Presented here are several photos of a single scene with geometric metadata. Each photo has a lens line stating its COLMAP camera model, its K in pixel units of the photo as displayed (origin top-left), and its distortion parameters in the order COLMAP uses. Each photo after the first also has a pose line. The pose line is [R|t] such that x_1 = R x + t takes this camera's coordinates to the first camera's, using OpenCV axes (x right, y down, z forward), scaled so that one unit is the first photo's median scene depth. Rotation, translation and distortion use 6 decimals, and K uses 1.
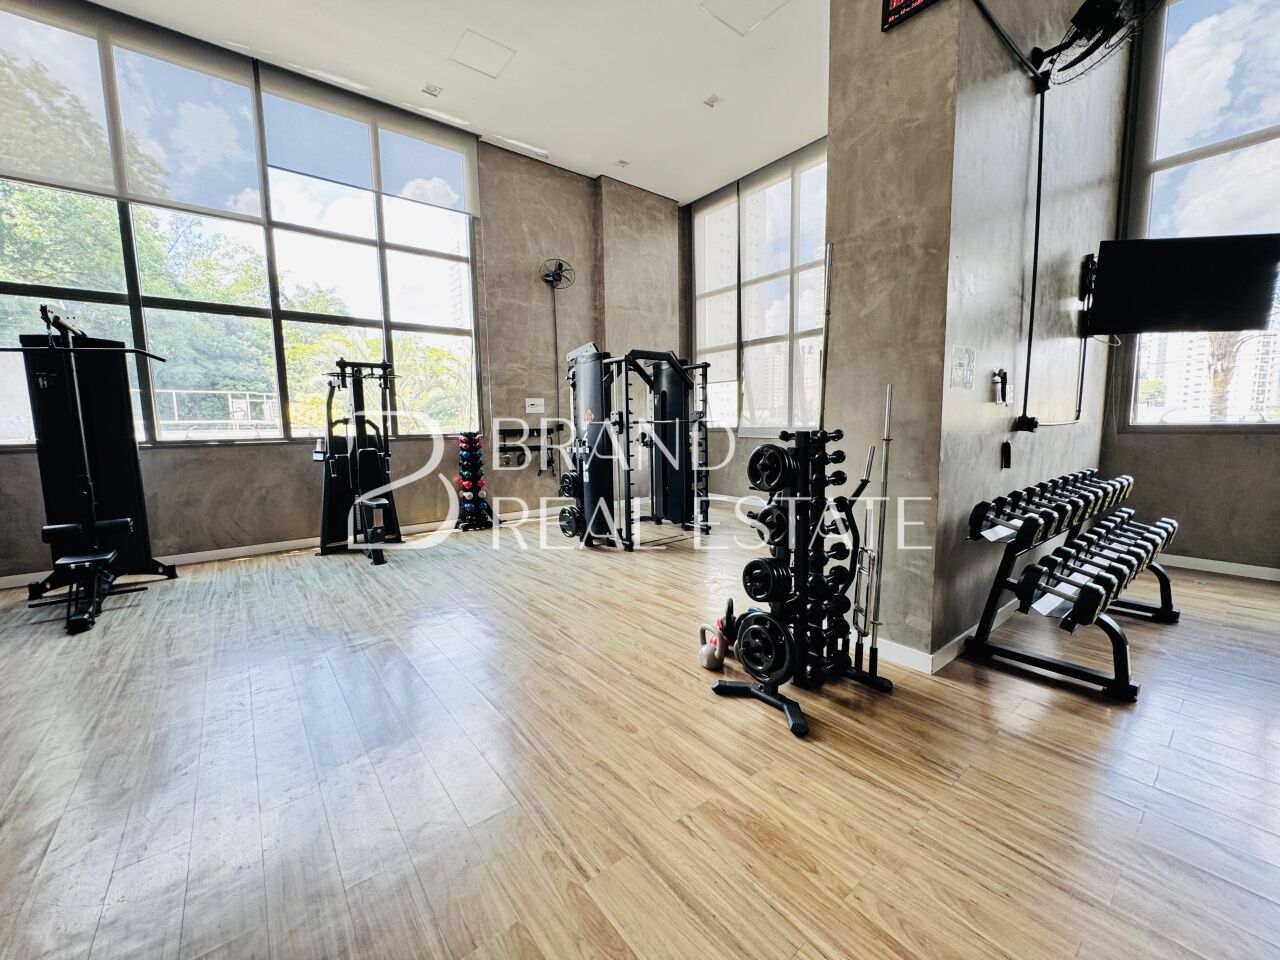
lens RADIAL K [[511.9, 0, 640.0], [0, 511.9, 480.0], [0, 0, 1]] dist [-0.000194, 0.000077]
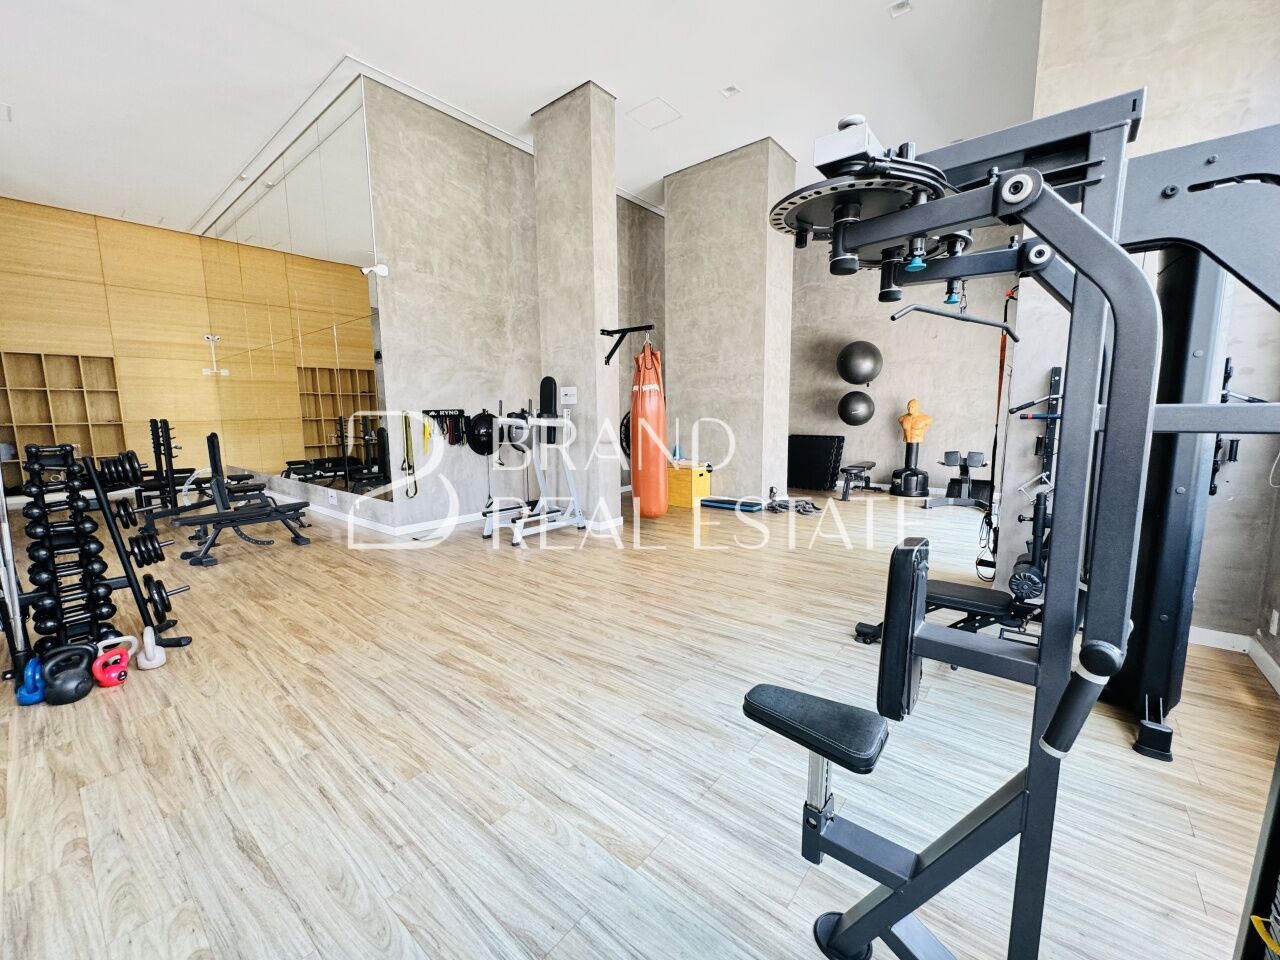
lens RADIAL K [[511.9, 0, 640.0], [0, 511.9, 480.0], [0, 0, 1]] dist [-0.000194, 0.000077]
pose [[-0.977775, 0.054539, -0.202441, -0.569503], [0.004577, 0.970896, 0.239459, -0.226446], [0.209609, 0.233211, -0.949567, 1.867128]]
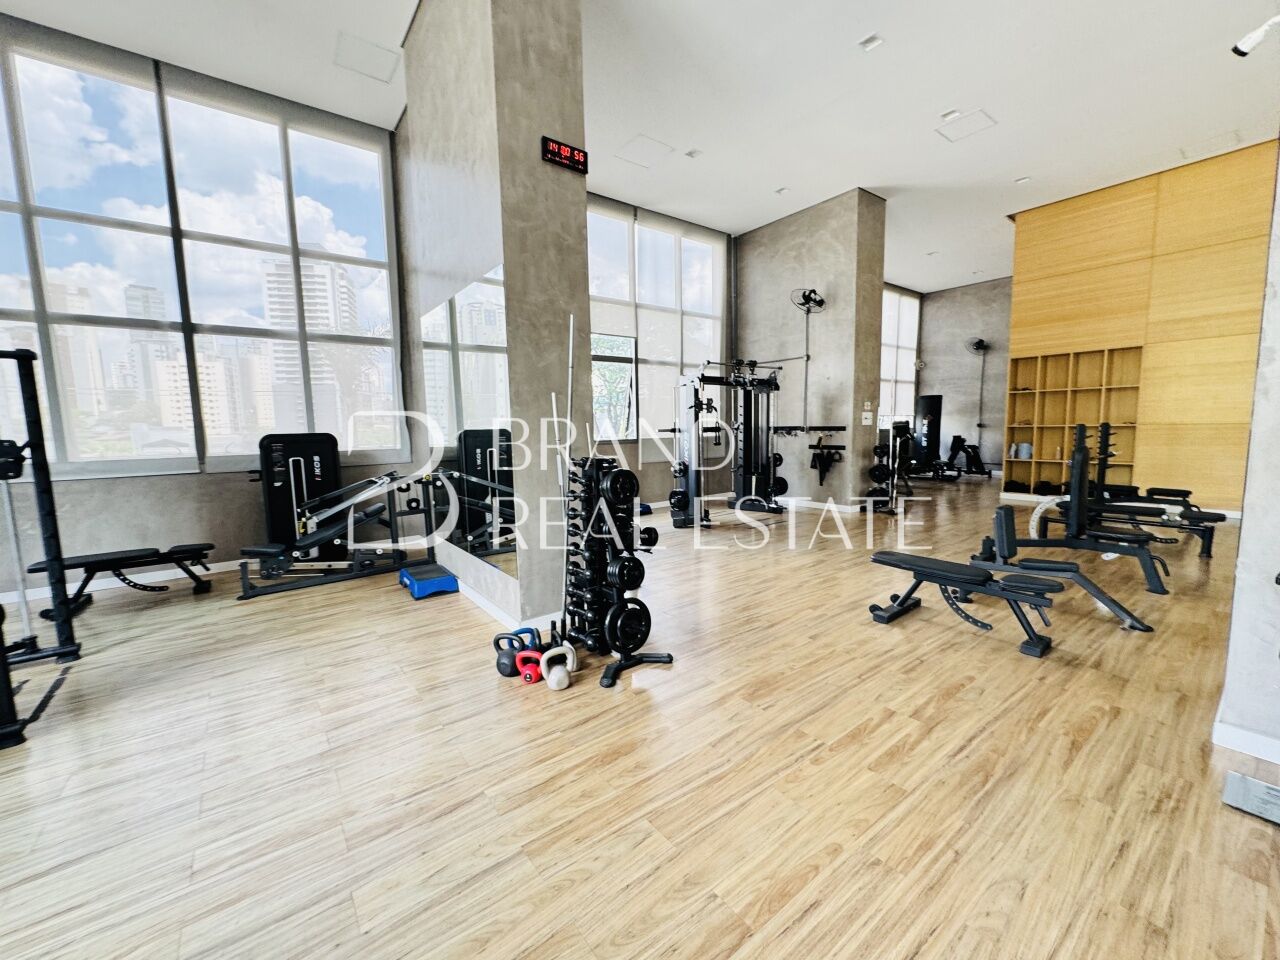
lens RADIAL K [[510.0, 0, 639.1], [0, 510.0, 482.4], [0, 0, 1]] dist [-0.000790, 0.000117]
pose [[0.019779, -0.098219, 0.994968, -0.750832], [0.128139, 0.987205, 0.094905, -0.111534], [-0.991559, 0.125617, 0.032112, 0.663269]]
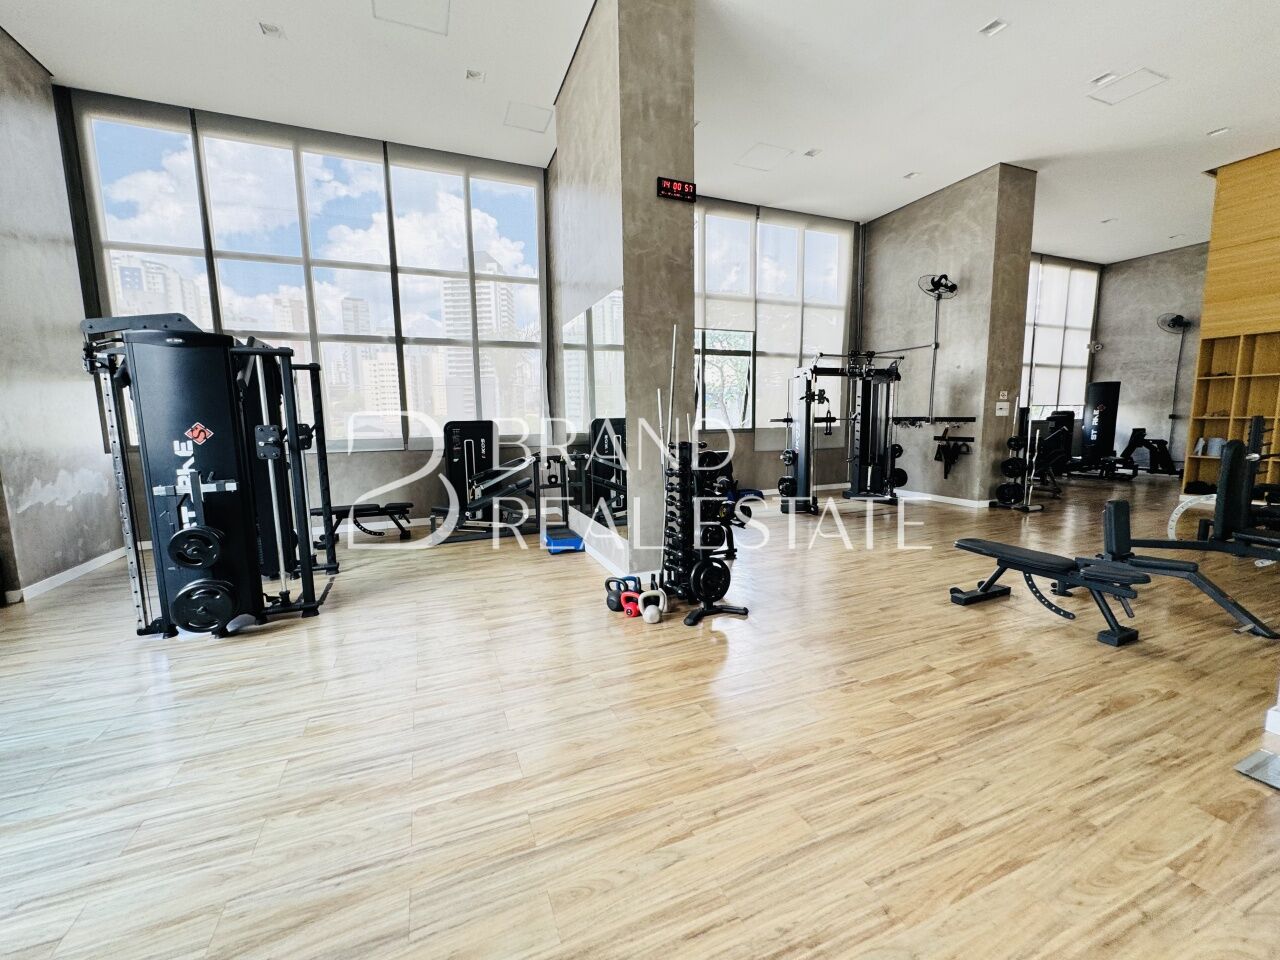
lens RADIAL K [[511.9, 0, 640.0], [0, 511.9, 480.0], [0, 0, 1]] dist [-0.000194, 0.000077]
pose [[0.274046, -0.107944, 0.955640, -0.967358], [0.116381, 0.990101, 0.078462, -0.095126], [-0.954649, 0.089716, 0.283895, 0.547534]]
